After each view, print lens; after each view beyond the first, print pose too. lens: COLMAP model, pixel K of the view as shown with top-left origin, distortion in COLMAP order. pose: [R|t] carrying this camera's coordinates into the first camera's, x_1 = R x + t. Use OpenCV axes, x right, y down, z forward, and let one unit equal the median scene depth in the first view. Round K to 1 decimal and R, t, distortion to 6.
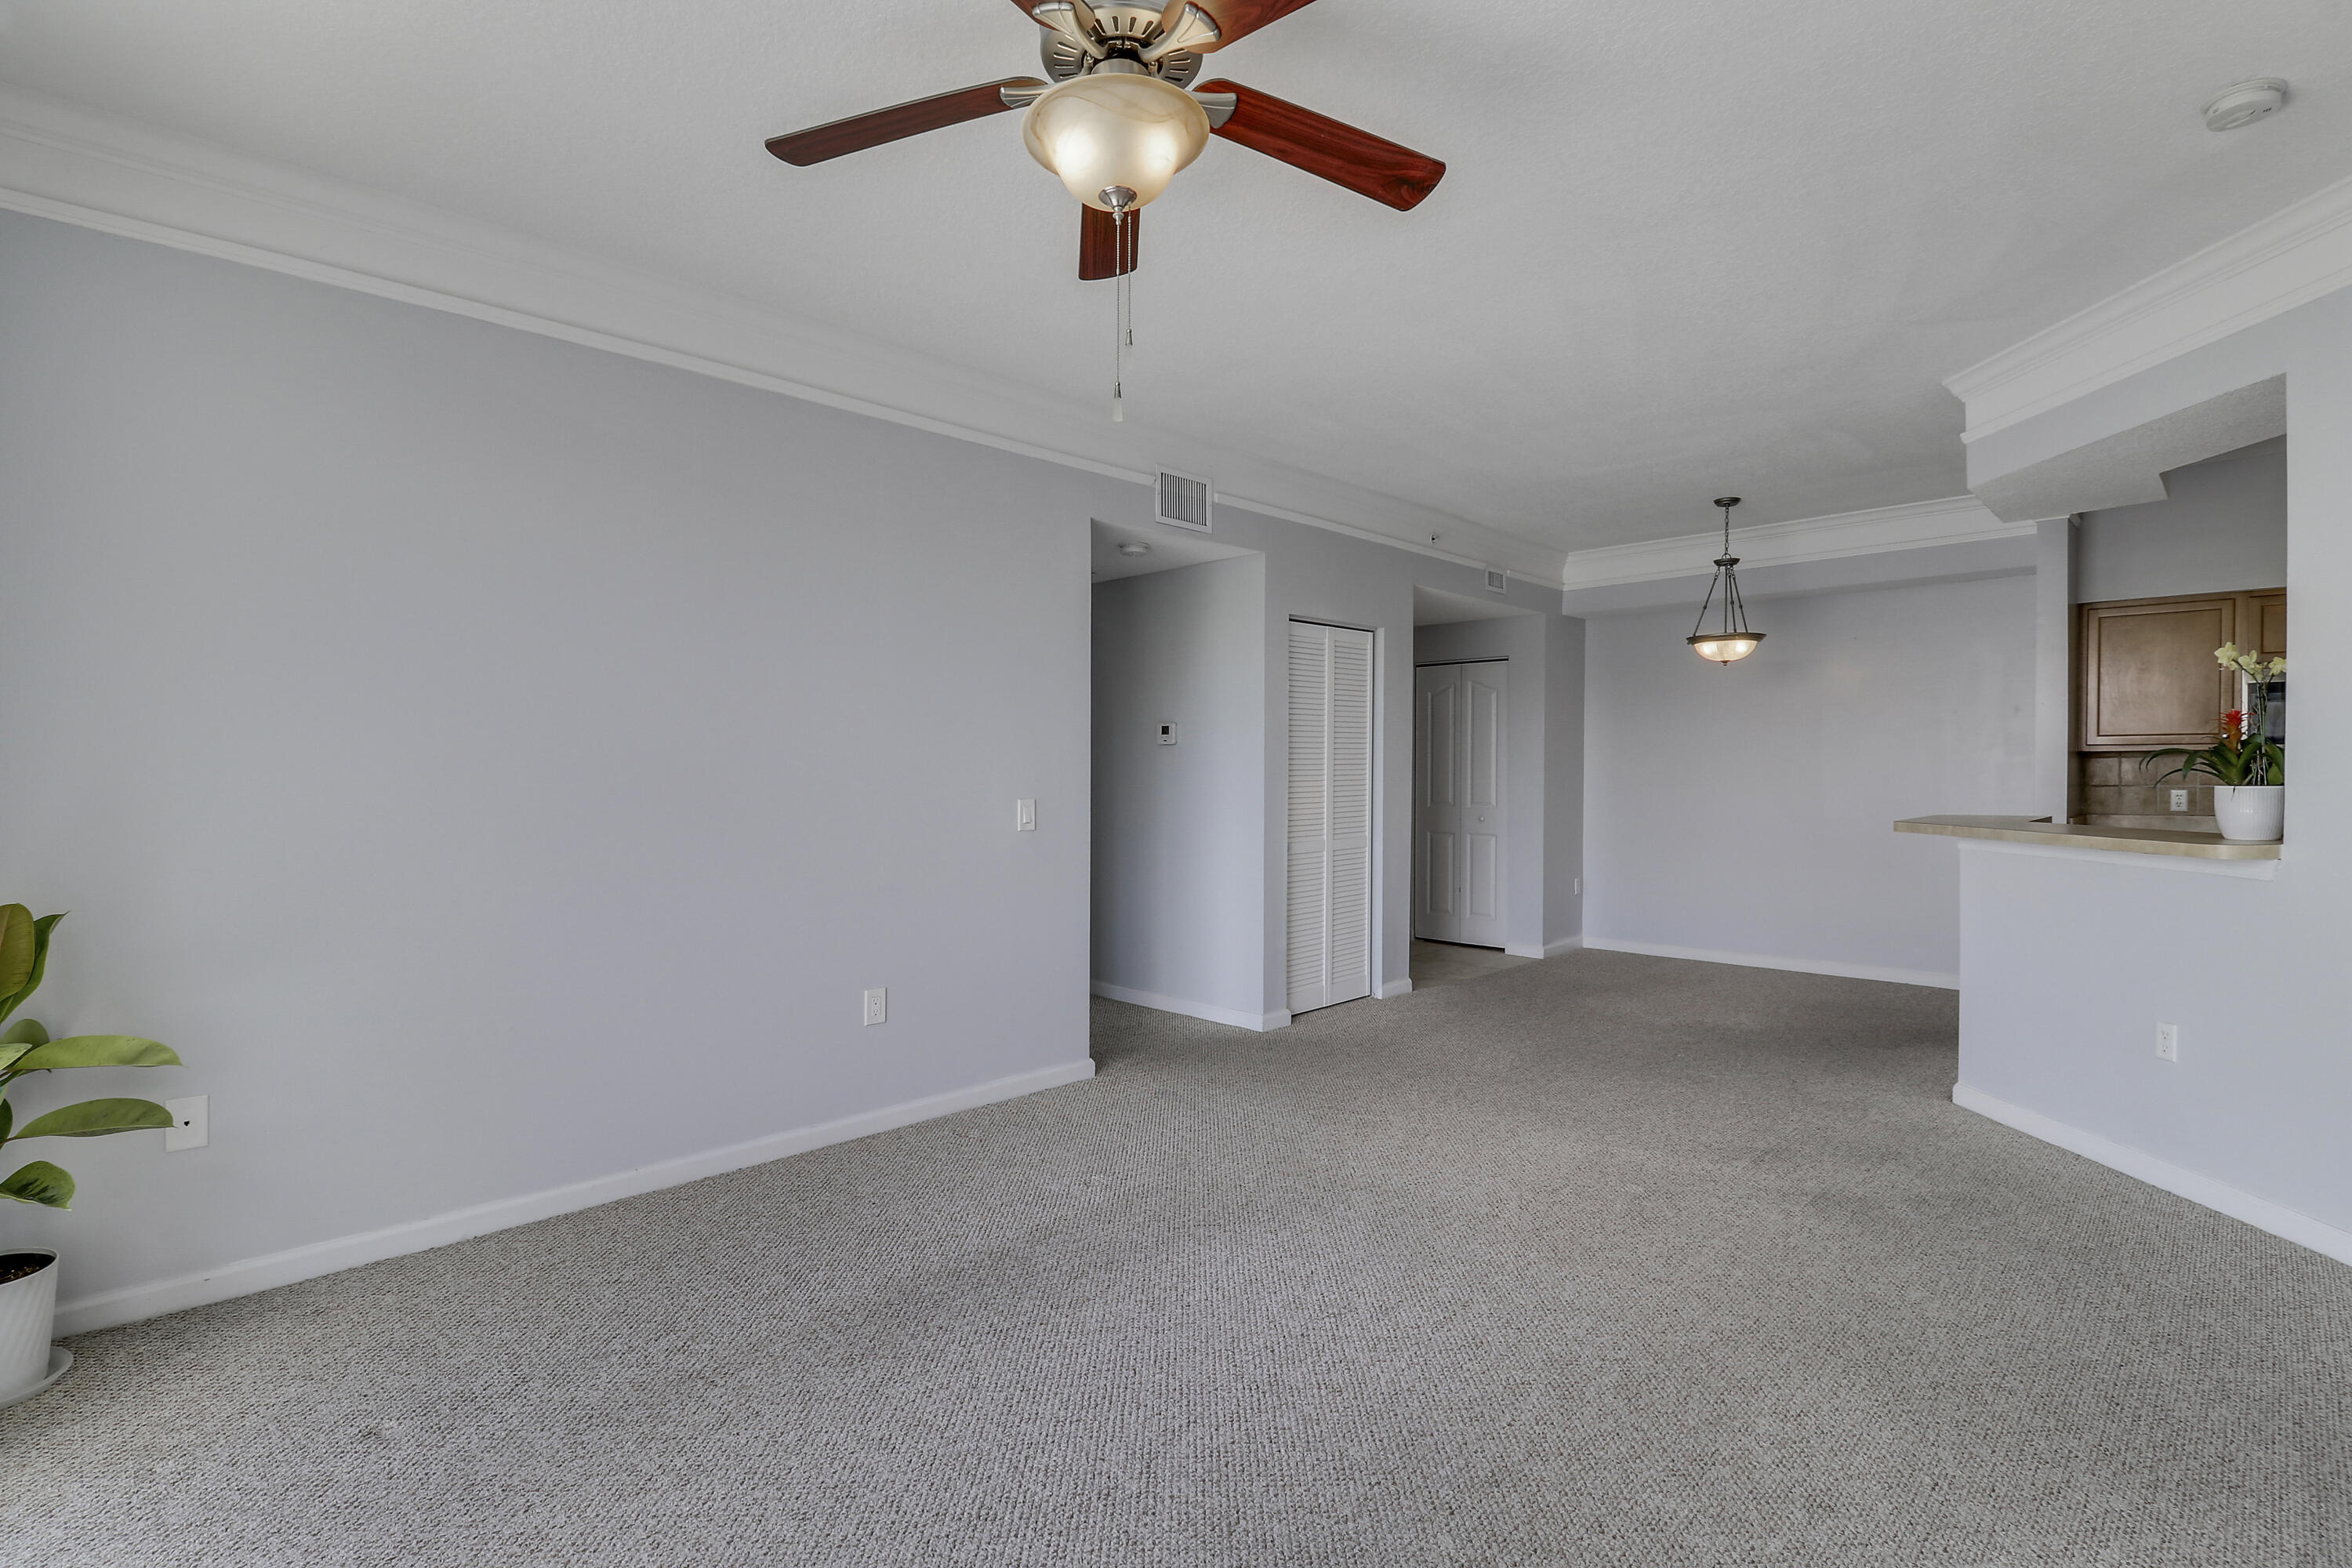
lens RADIAL K [[1108.1, 0, 1189.6], [0, 1108.1, 790.6], [0, 0, 1]] dist [0.009612, -0.015964]
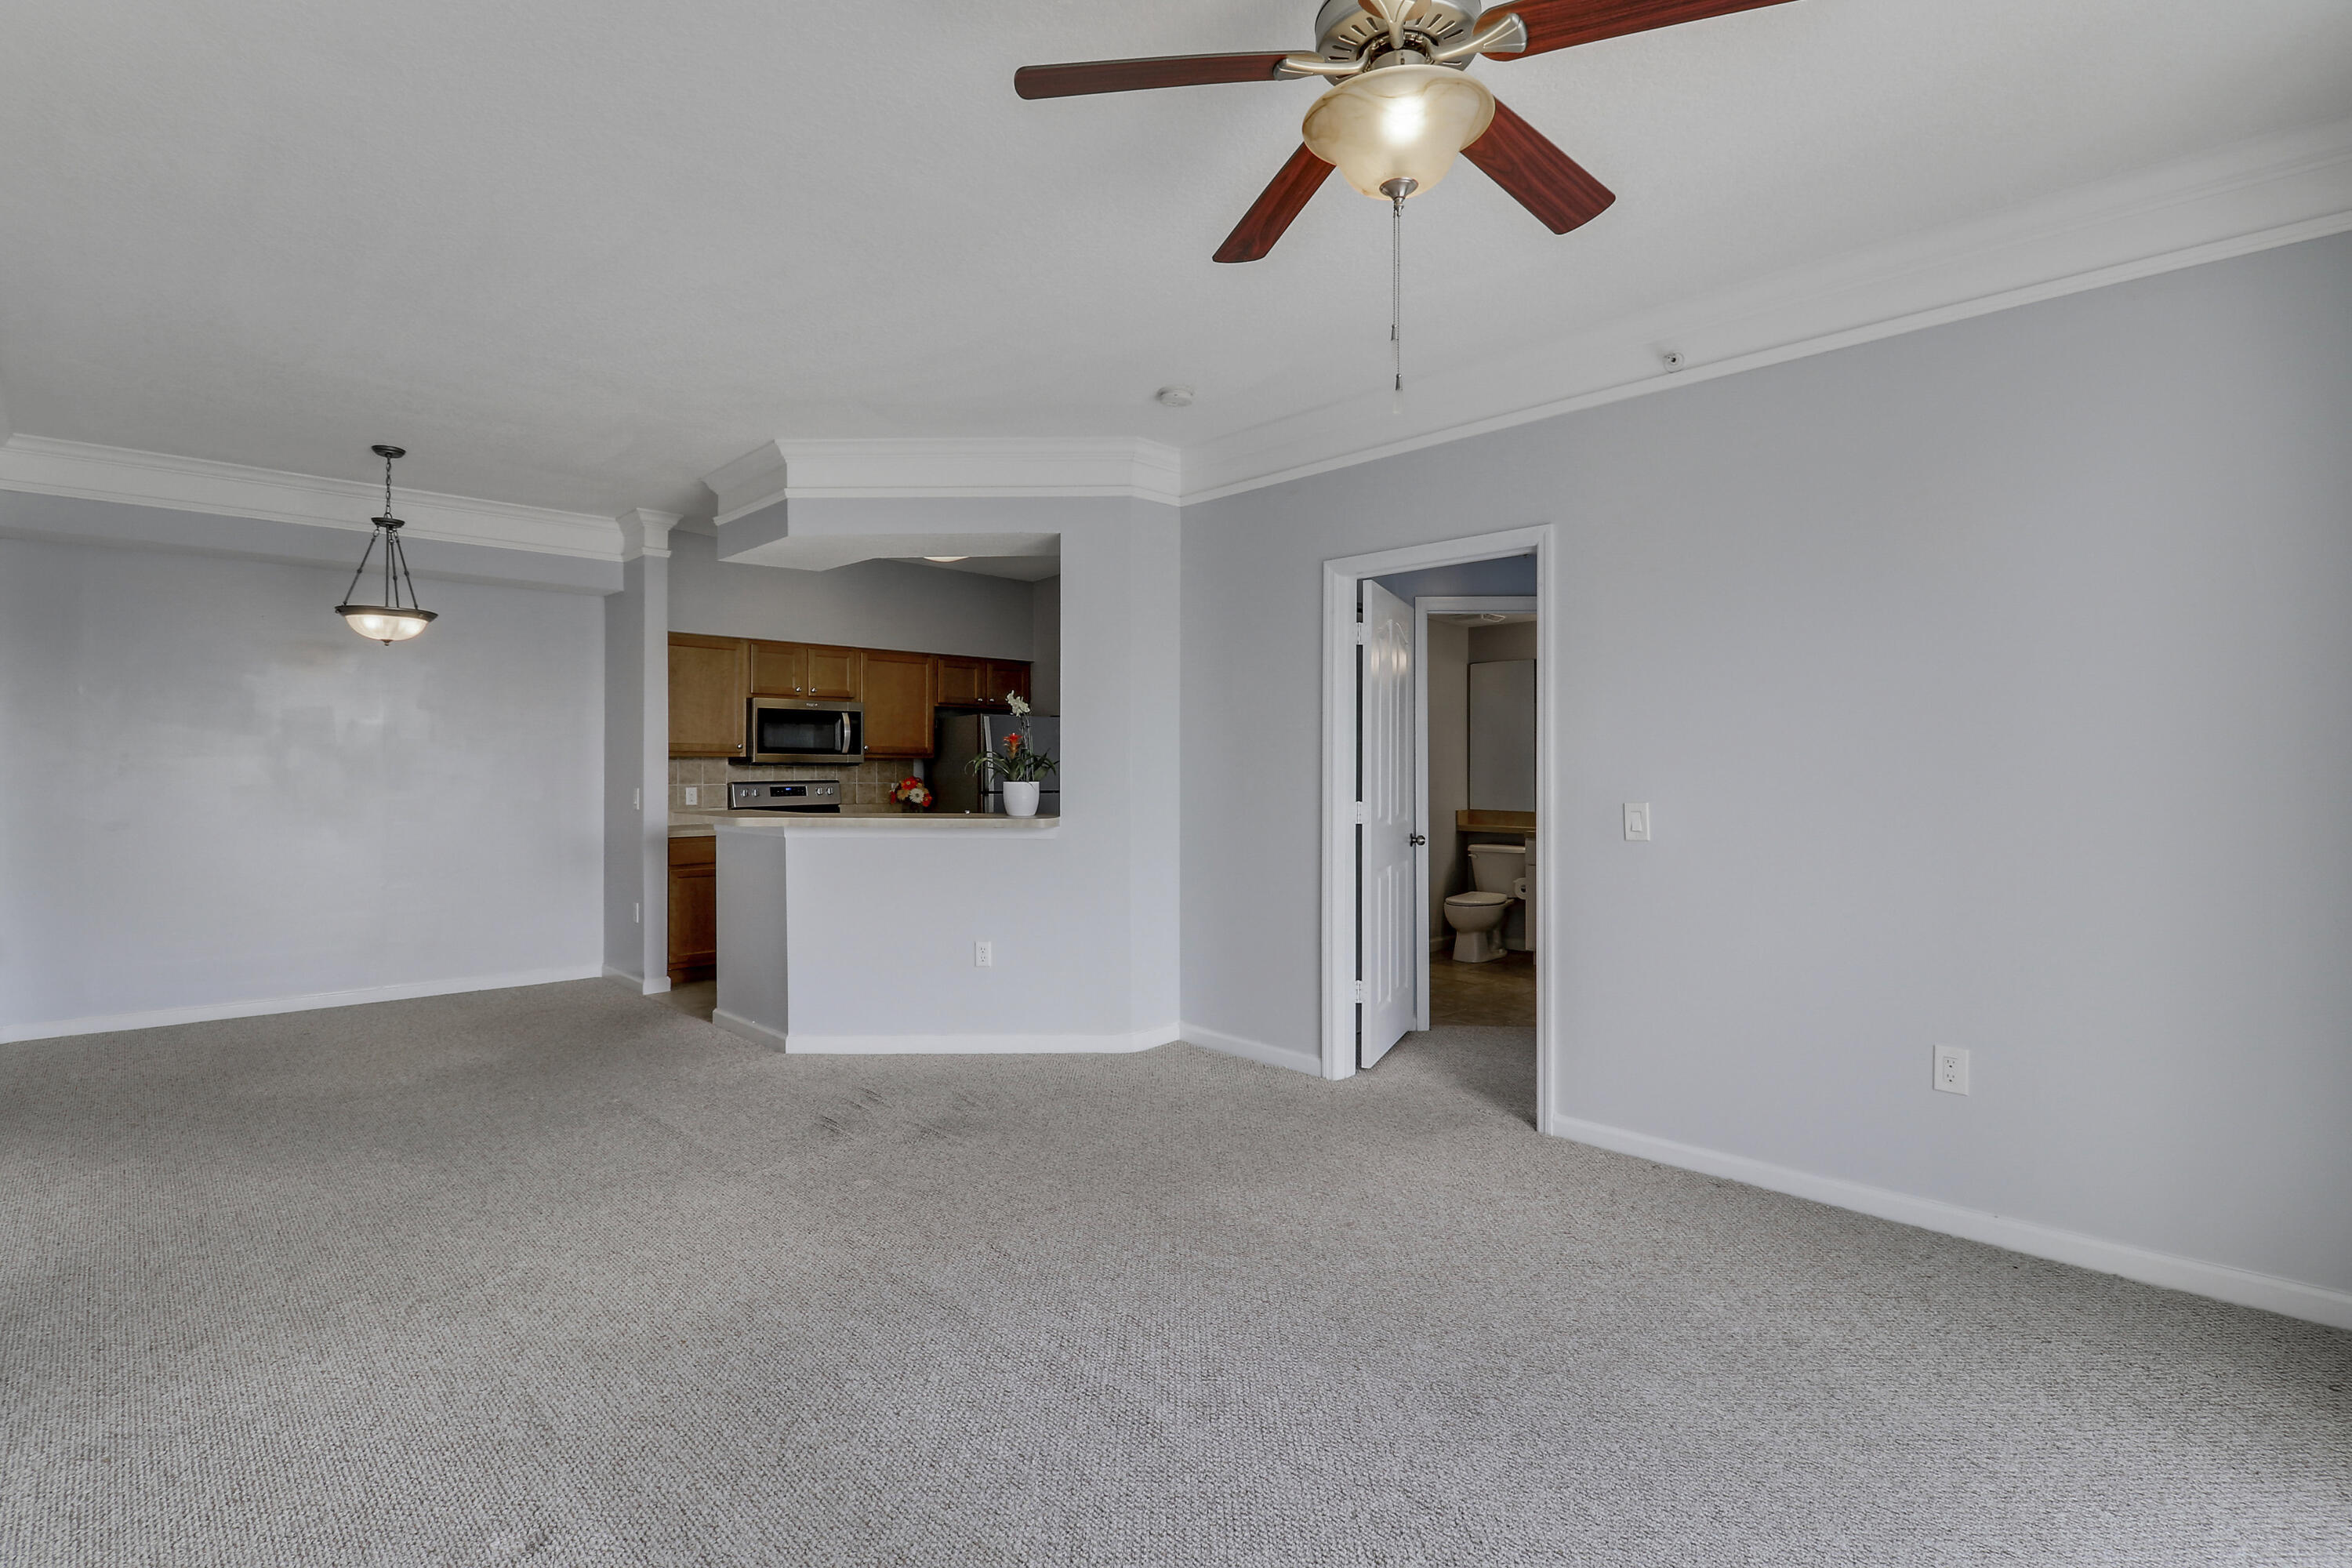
lens RADIAL K [[1107.3, 0, 1200.0], [0, 1107.3, 774.6], [0, 0, 1]] dist [0.010339, -0.014945]
pose [[0.037028, 0.000780, 0.999314, -0.445337], [0.015610, 0.999877, -0.001359, -0.005949], [-0.999192, 0.015649, 0.037011, 0.482417]]
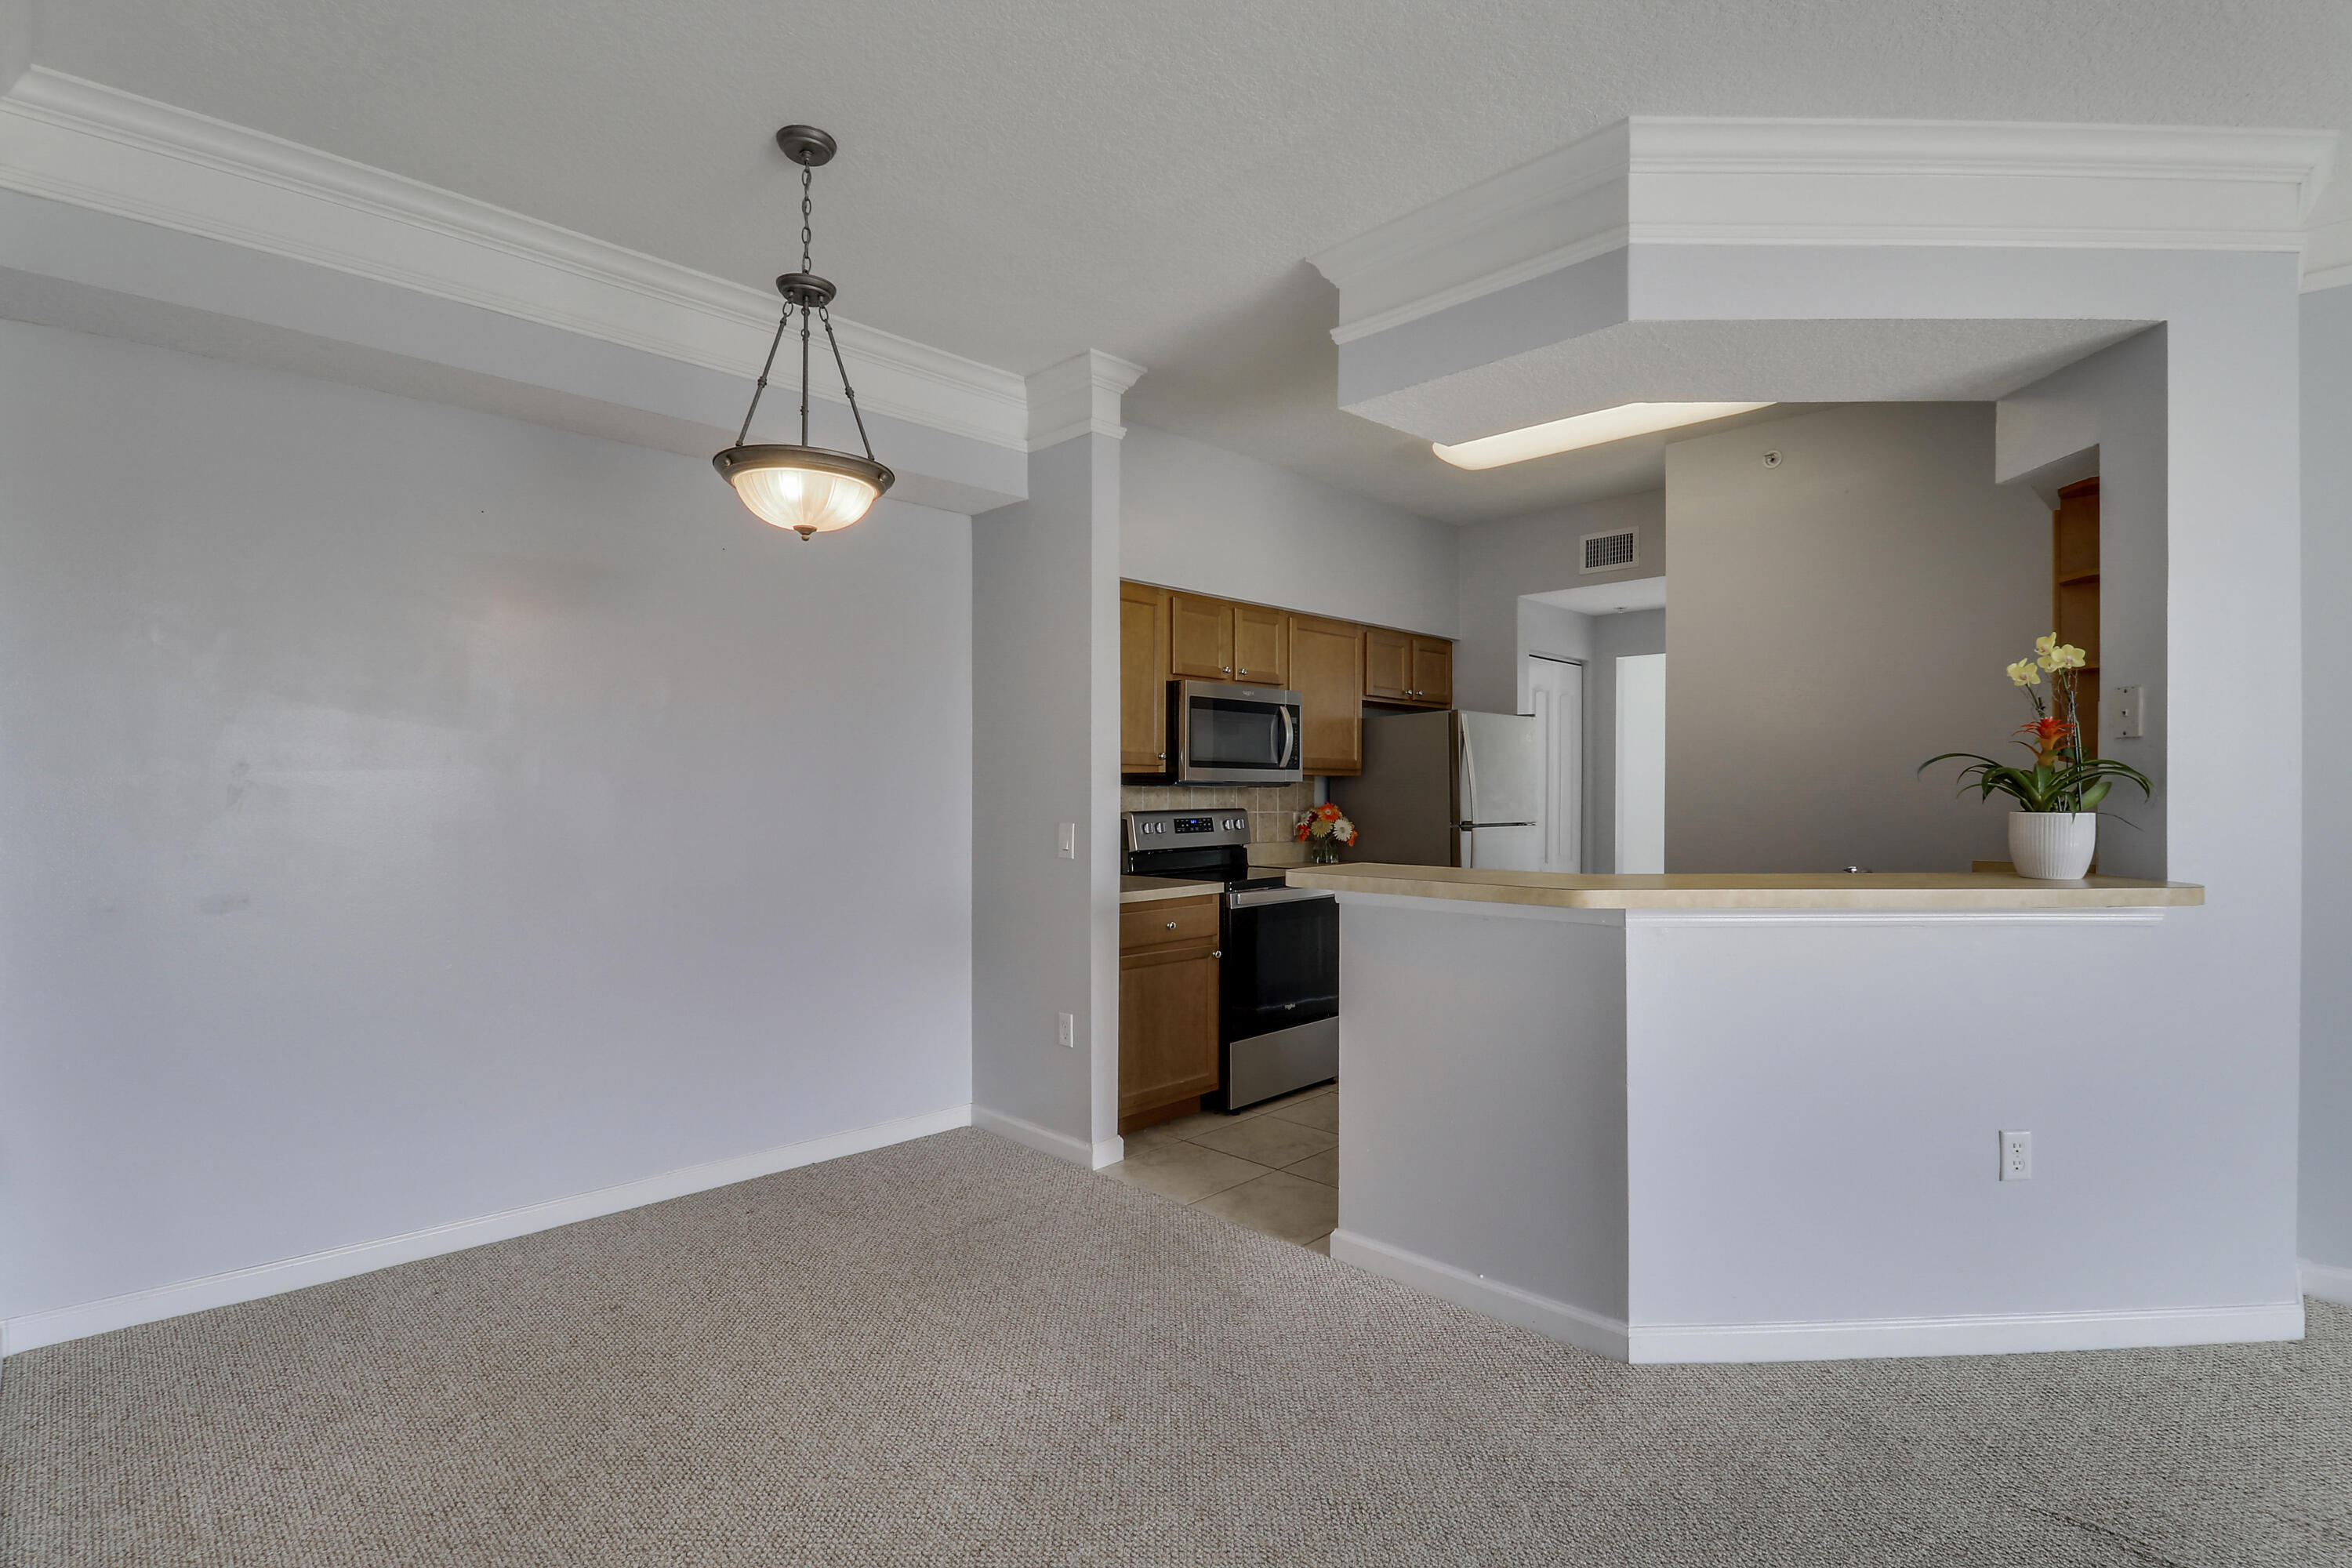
lens RADIAL K [[1131.3, 0, 1236.5], [0, 1131.3, 802.8], [0, 0, 1]] dist [-0.020407, -0.000925]
pose [[0.004393, -0.003165, 0.999985, 0.089129], [0.017625, 0.999840, 0.003087, -0.018051], [-0.999835, 0.017611, 0.004449, 1.133527]]
